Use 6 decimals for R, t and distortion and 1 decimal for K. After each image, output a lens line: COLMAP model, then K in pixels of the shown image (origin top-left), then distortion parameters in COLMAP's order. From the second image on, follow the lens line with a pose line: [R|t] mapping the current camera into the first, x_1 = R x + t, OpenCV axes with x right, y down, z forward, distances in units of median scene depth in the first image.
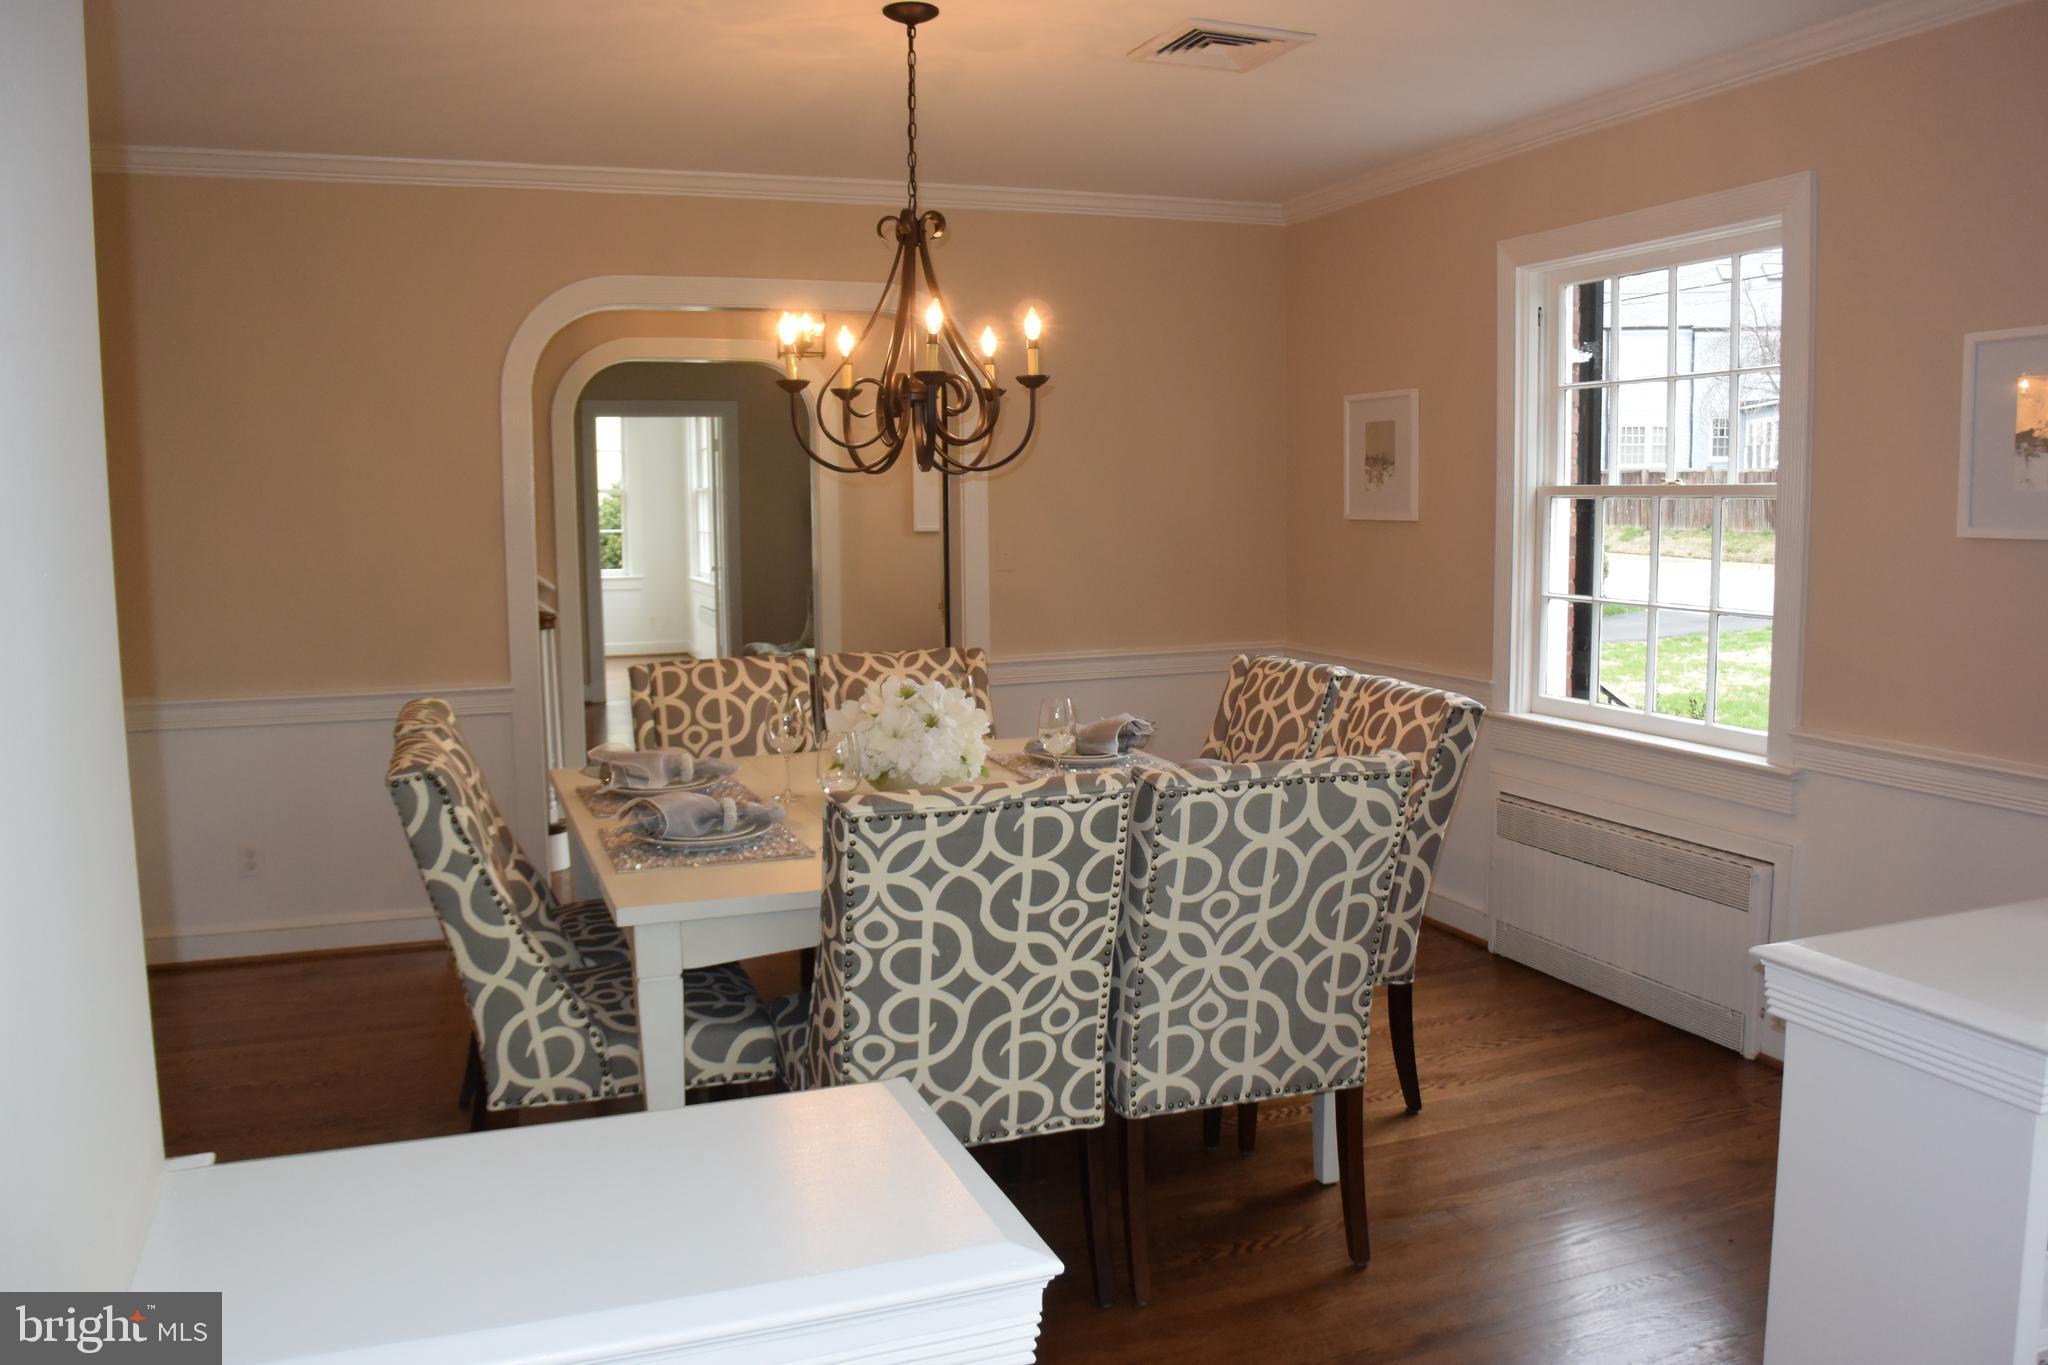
lens RADIAL K [[1607.9, 0, 1017.9], [0, 1607.9, 612.6], [0, 0, 1]] dist [-0.129194, -0.002400]
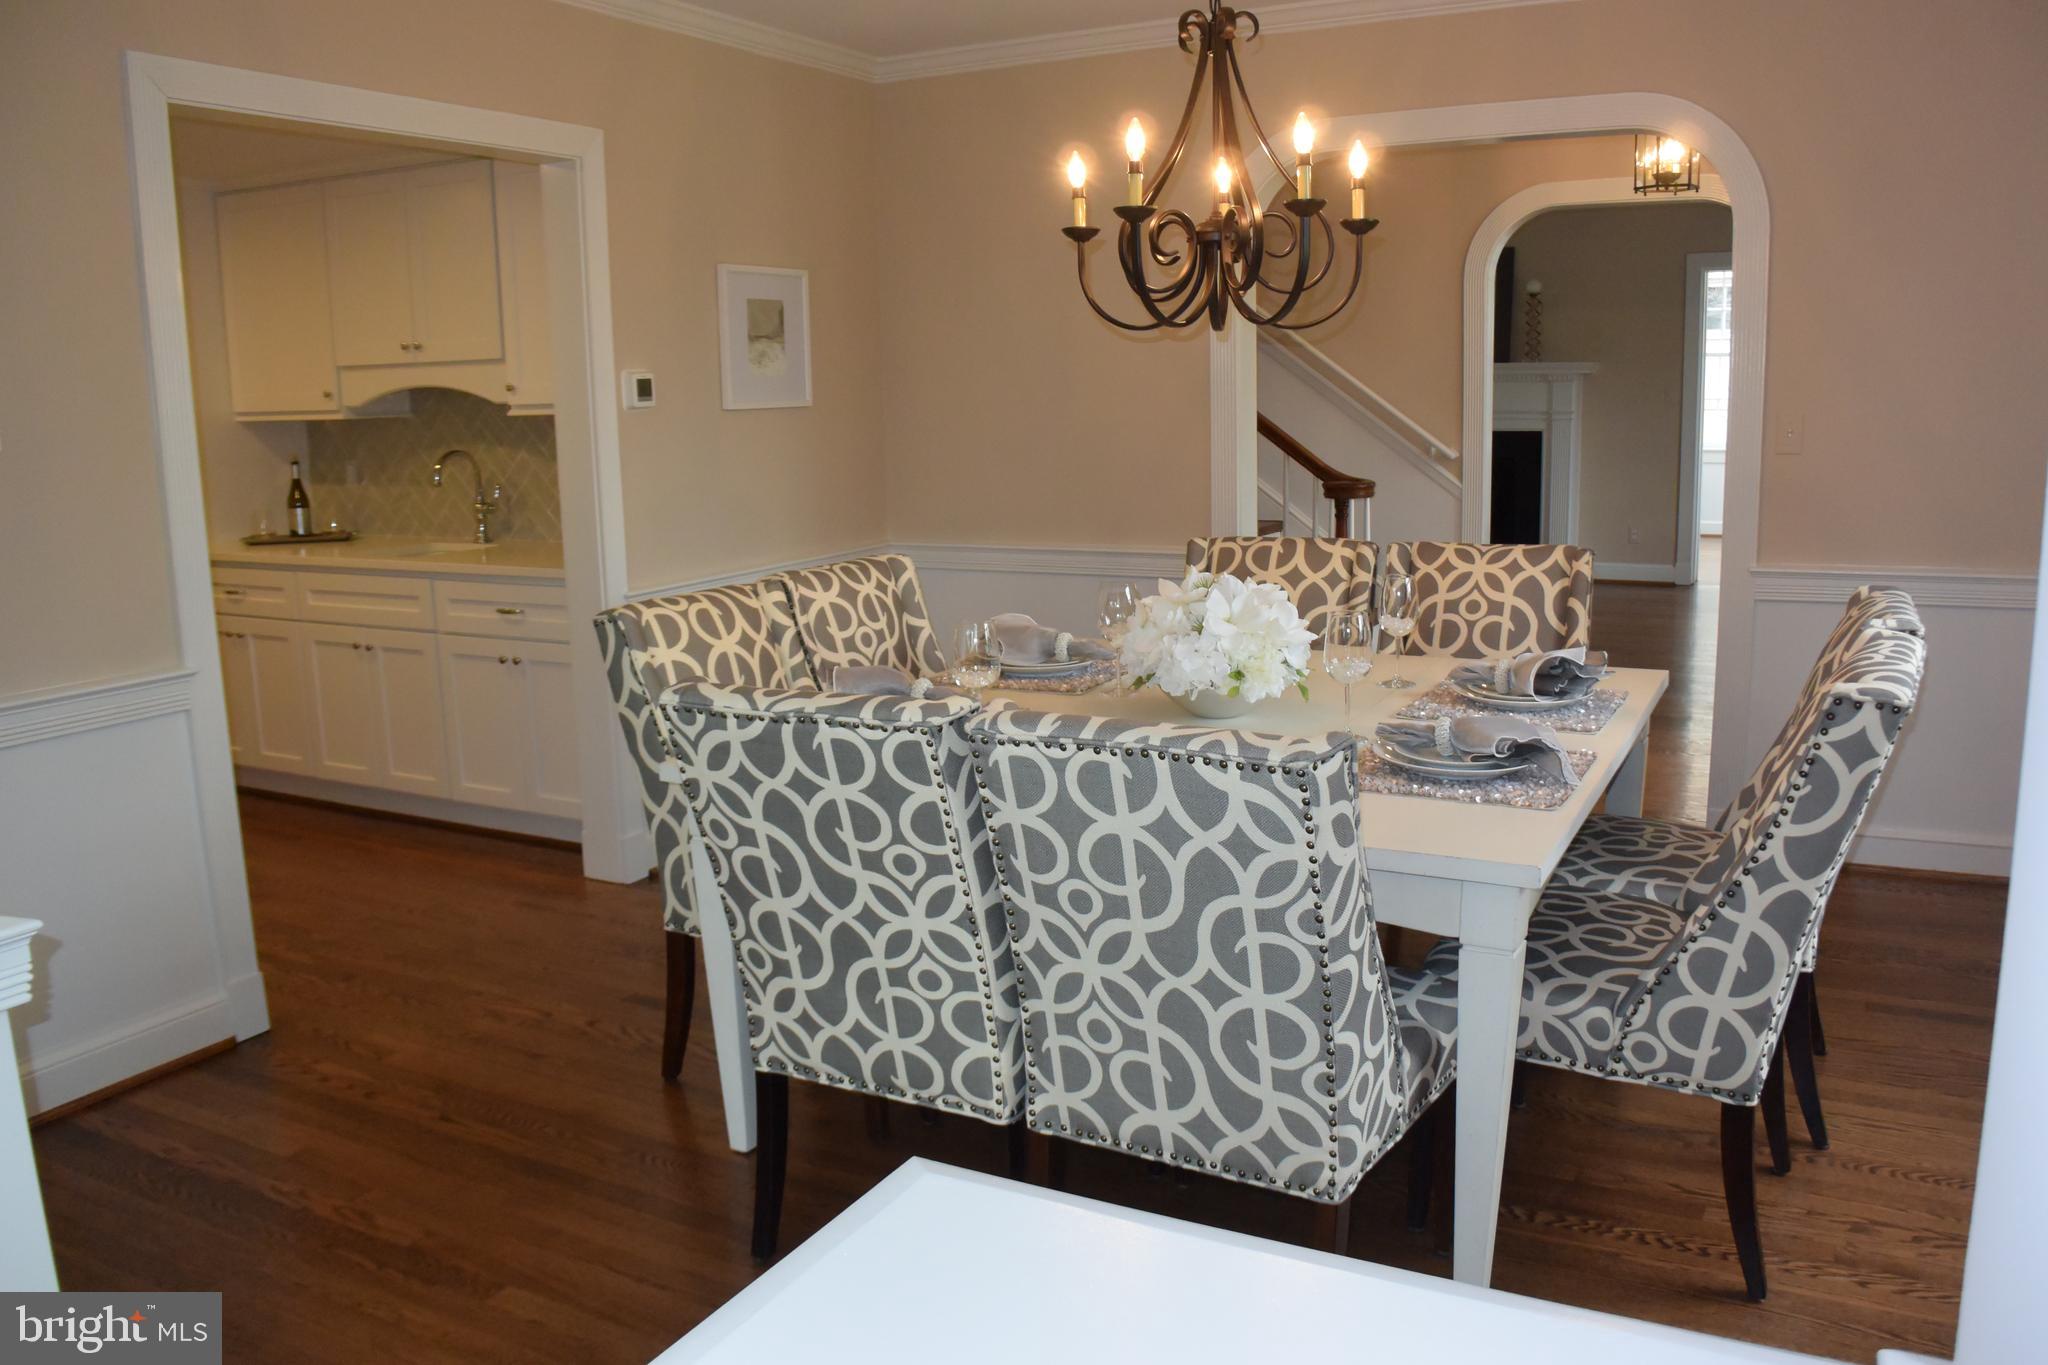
lens RADIAL K [[1590.6, 0, 1042.5], [0, 1590.6, 613.7], [0, 0, 1]] dist [-0.136001, 0.079437]
pose [[0.668104, 0.104316, -0.736719, 0.656425], [-0.039234, 0.993685, 0.105121, -0.029327], [0.743033, -0.041327, 0.667977, 0.489142]]
